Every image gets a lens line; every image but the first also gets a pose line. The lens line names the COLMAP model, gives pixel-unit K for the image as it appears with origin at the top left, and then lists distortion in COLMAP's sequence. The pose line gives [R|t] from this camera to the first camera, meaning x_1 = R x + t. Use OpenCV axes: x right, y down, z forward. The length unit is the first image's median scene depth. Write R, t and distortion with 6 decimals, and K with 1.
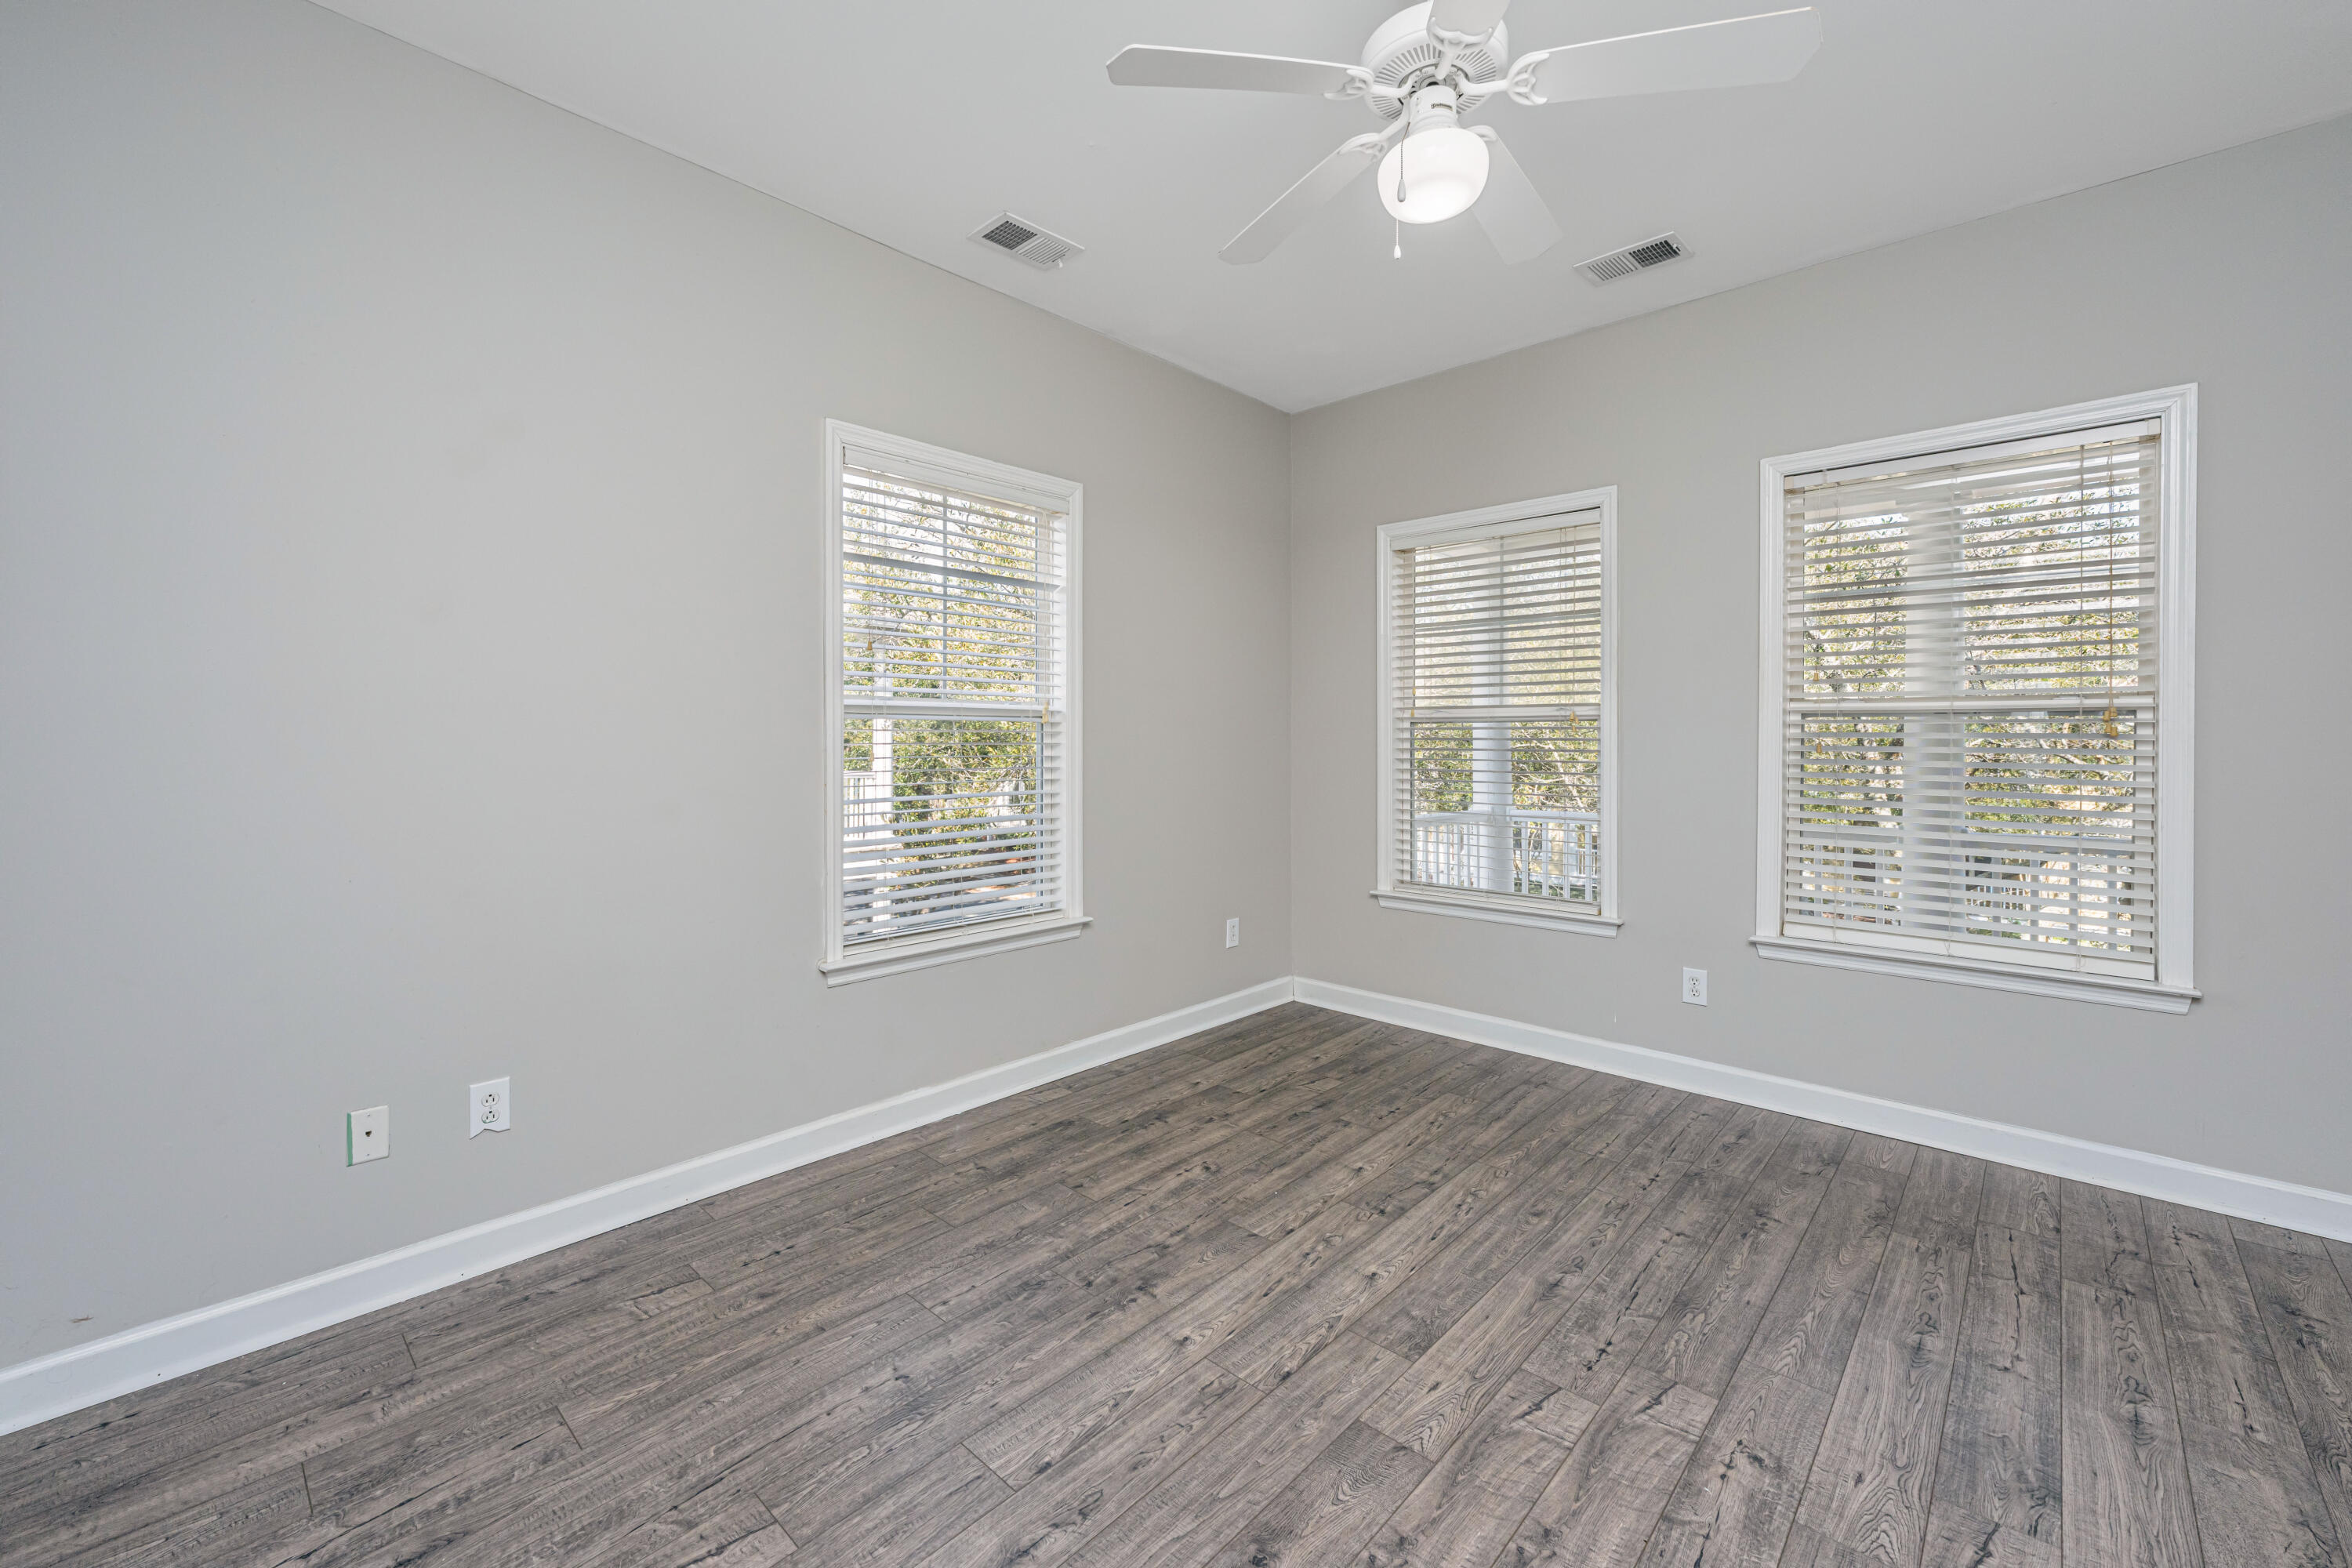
lens RADIAL K [[967.8, 0, 1182.3], [0, 967.8, 739.2], [0, 0, 1]] dist [0.009426, 0.000100]
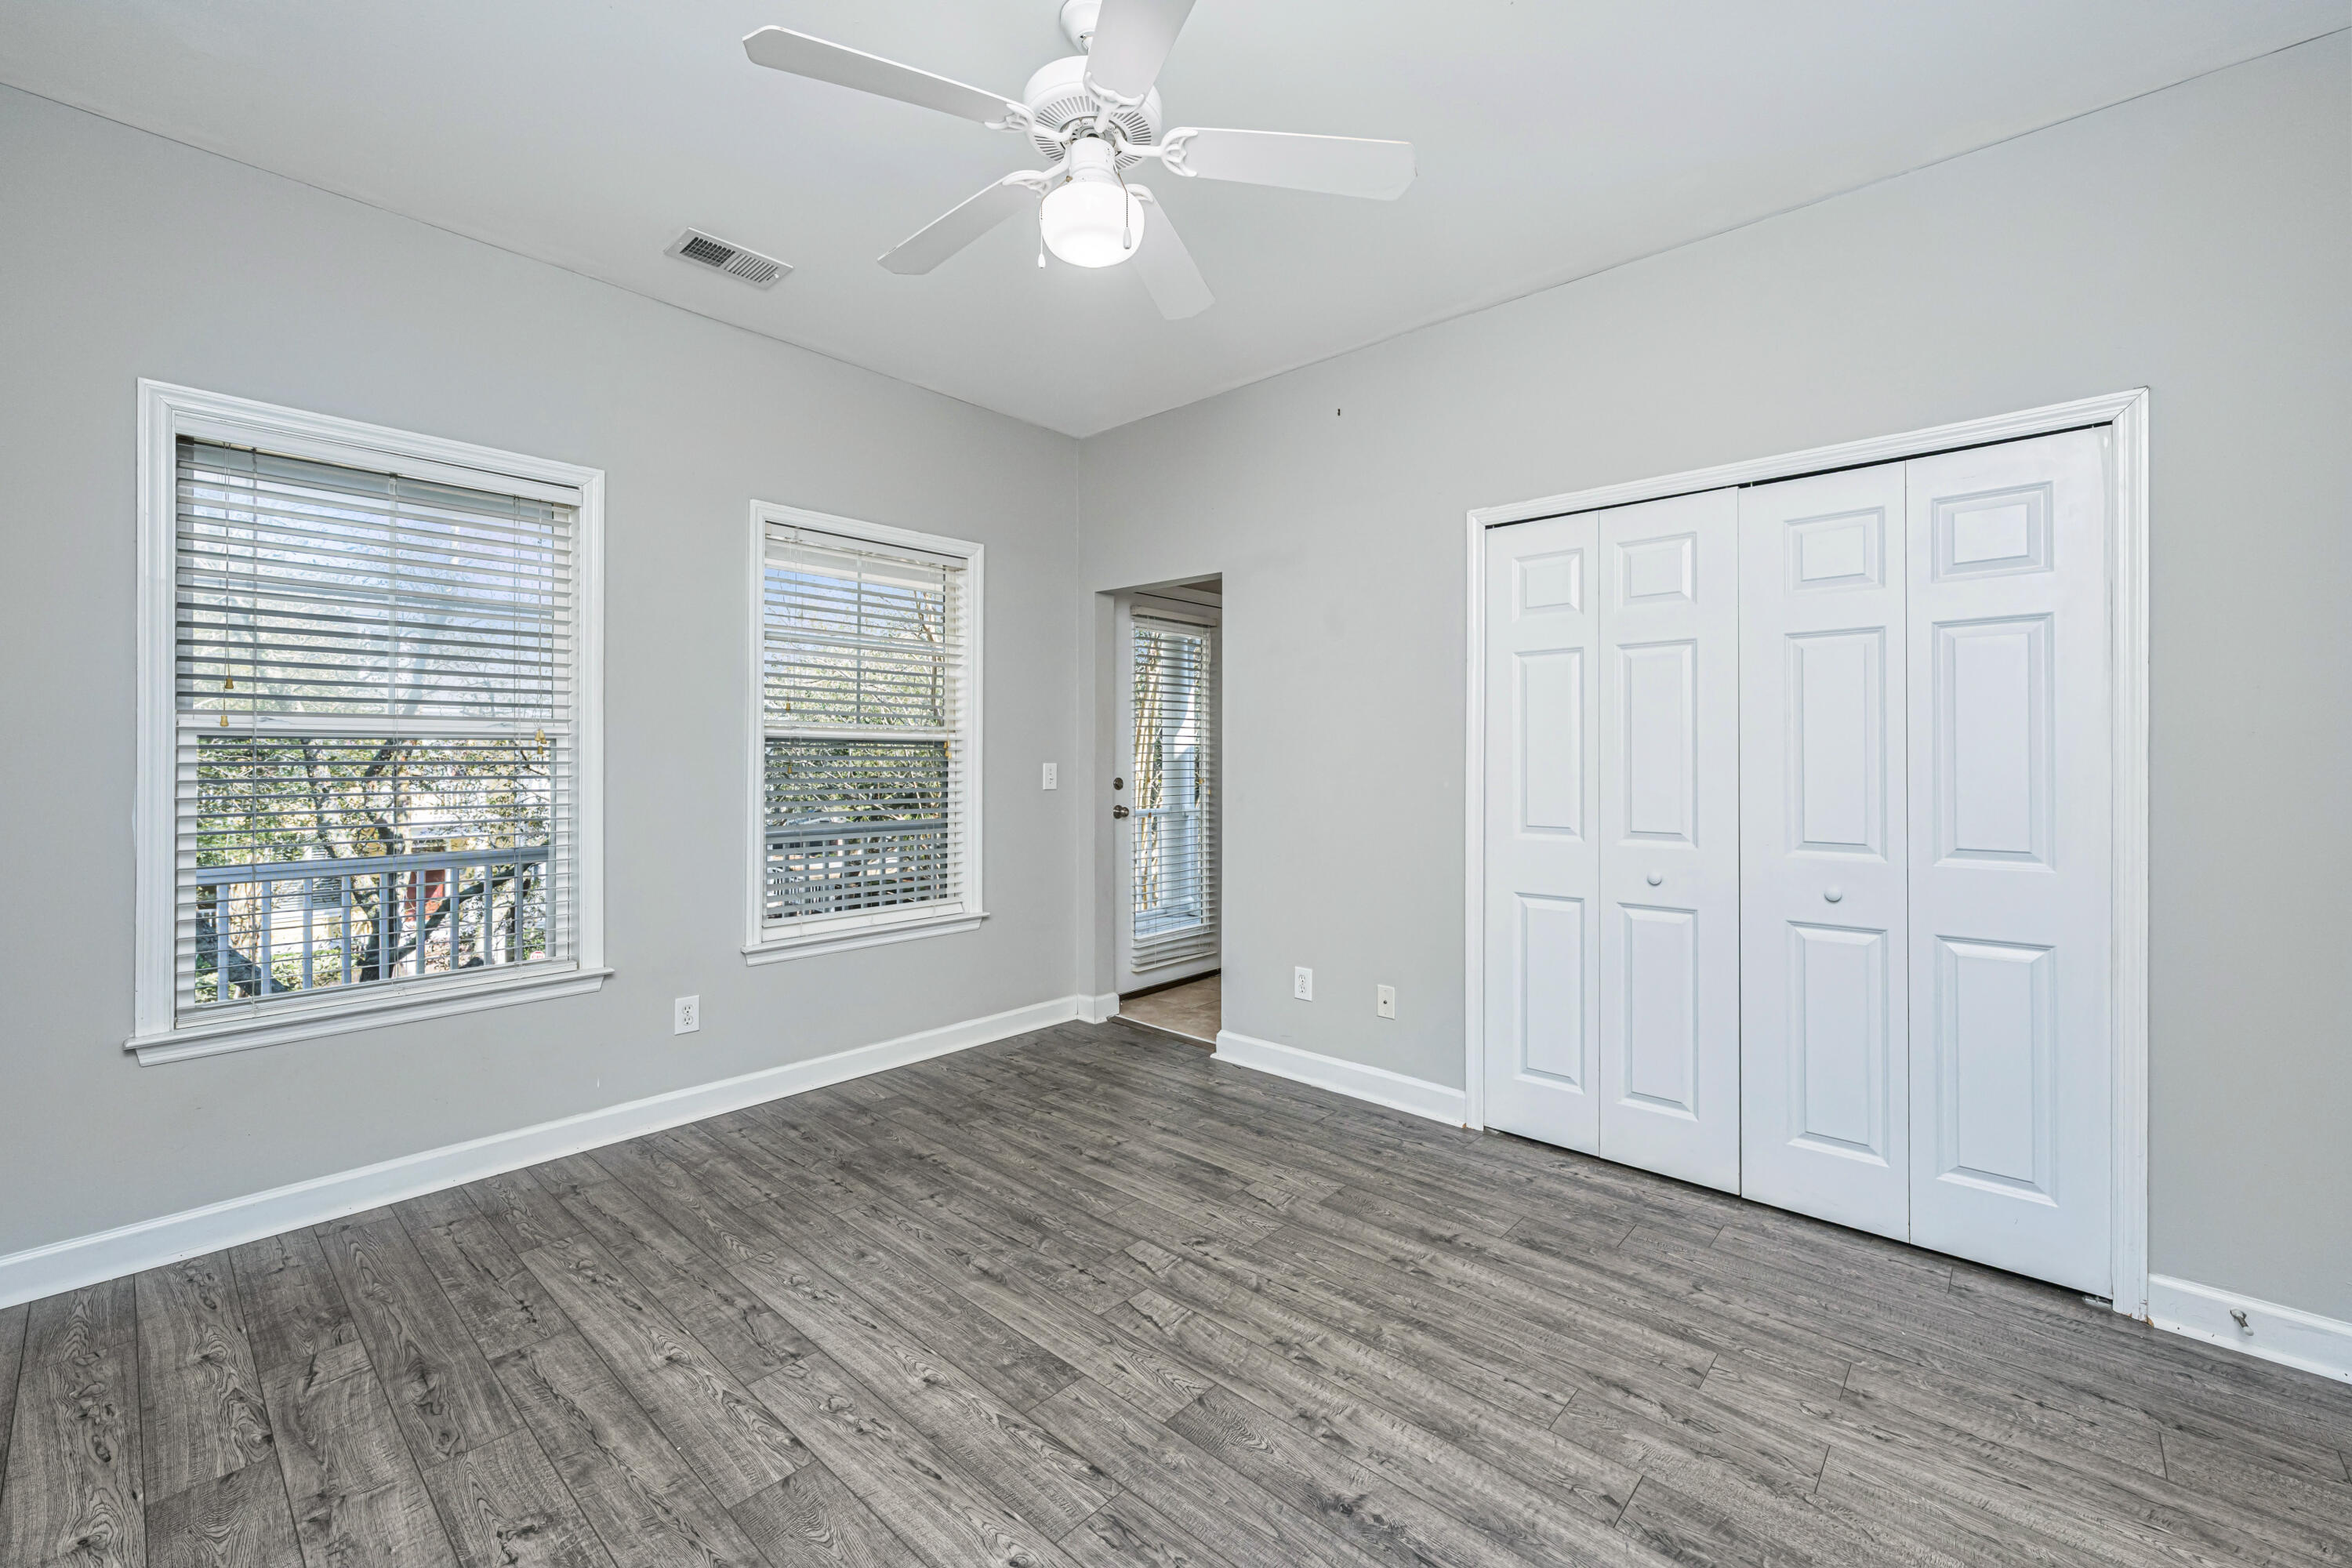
lens RADIAL K [[944.9, 0, 1172.2], [0, 944.9, 765.8], [0, 0, 1]] dist [-0.000691, 0.003909]
pose [[0.006320, -0.008617, 0.999943, -0.547083], [0.001874, 0.999961, 0.008605, -0.004150], [-0.999978, 0.001819, 0.006336, 0.660173]]
